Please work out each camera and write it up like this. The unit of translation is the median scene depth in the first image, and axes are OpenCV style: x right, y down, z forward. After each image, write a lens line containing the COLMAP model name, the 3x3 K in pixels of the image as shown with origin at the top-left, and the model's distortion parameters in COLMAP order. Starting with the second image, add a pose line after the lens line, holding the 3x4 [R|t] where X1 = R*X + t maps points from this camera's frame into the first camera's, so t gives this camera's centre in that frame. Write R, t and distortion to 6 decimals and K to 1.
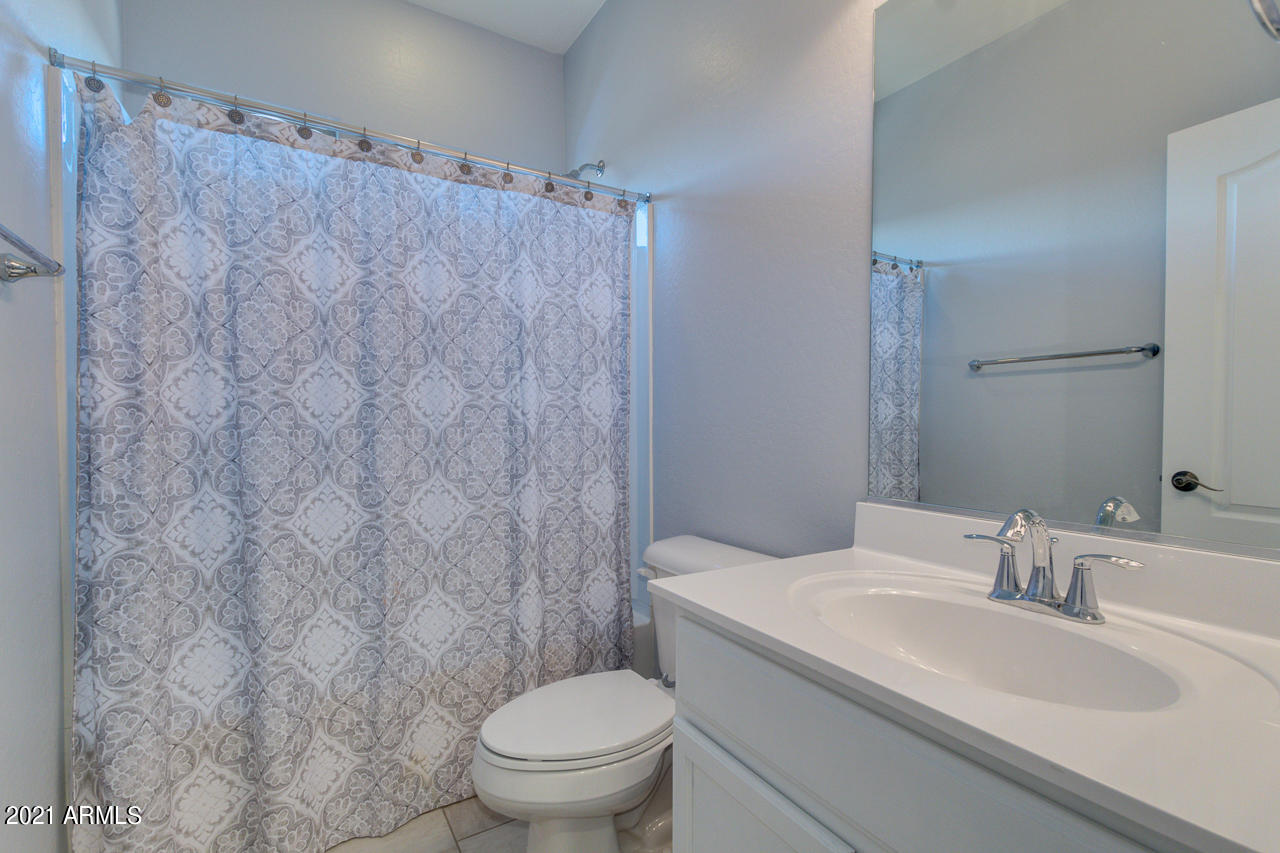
lens RADIAL K [[587.8, 0, 639.0], [0, 587.8, 426.2], [0, 0, 1]] dist [0.003430, -0.000738]
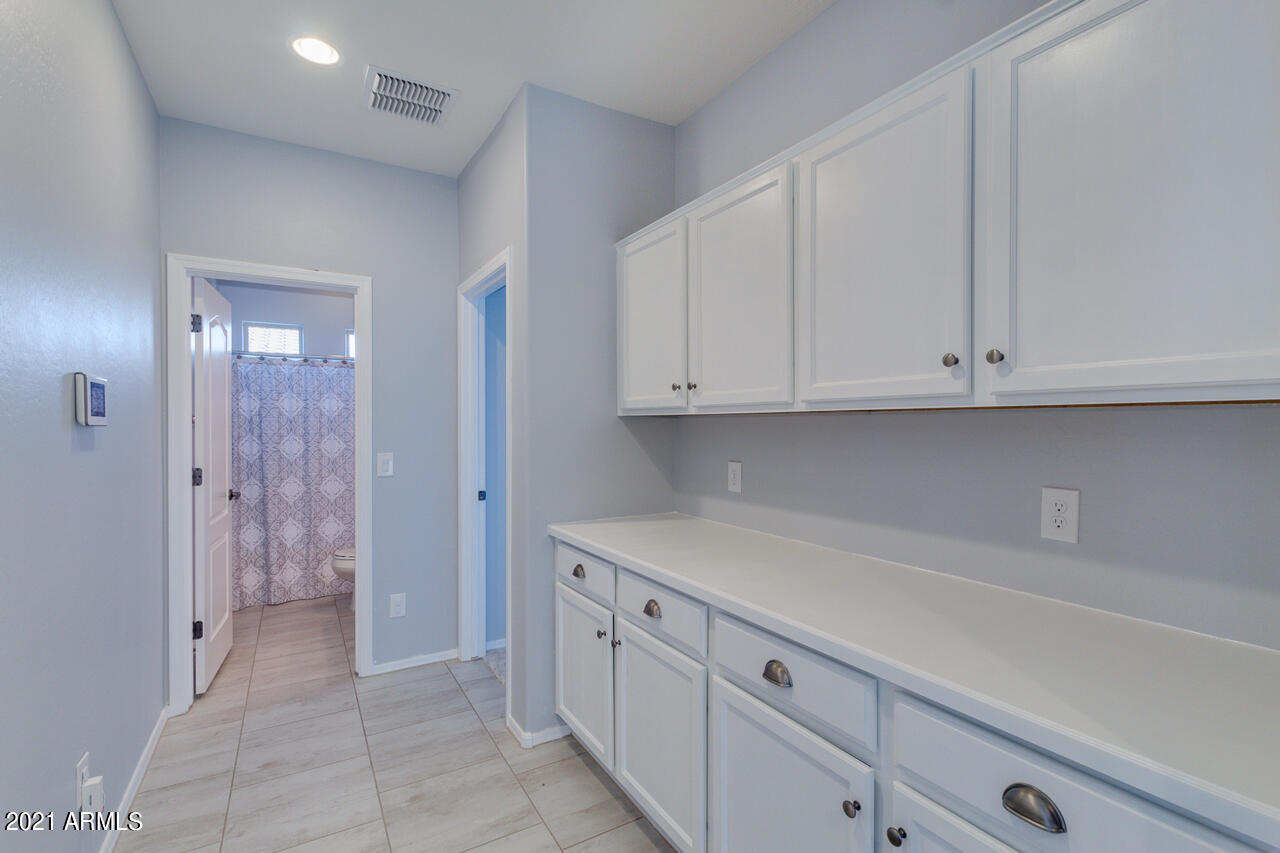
lens RADIAL K [[587.8, 0, 639.0], [0, 587.8, 426.5], [0, 0, 1]] dist [0.003430, -0.000738]
pose [[0.998951, -0.001630, -0.045768, 1.310354], [0.001194, 0.999954, -0.009557, -0.122792], [0.045781, 0.009492, 0.998906, -1.819996]]
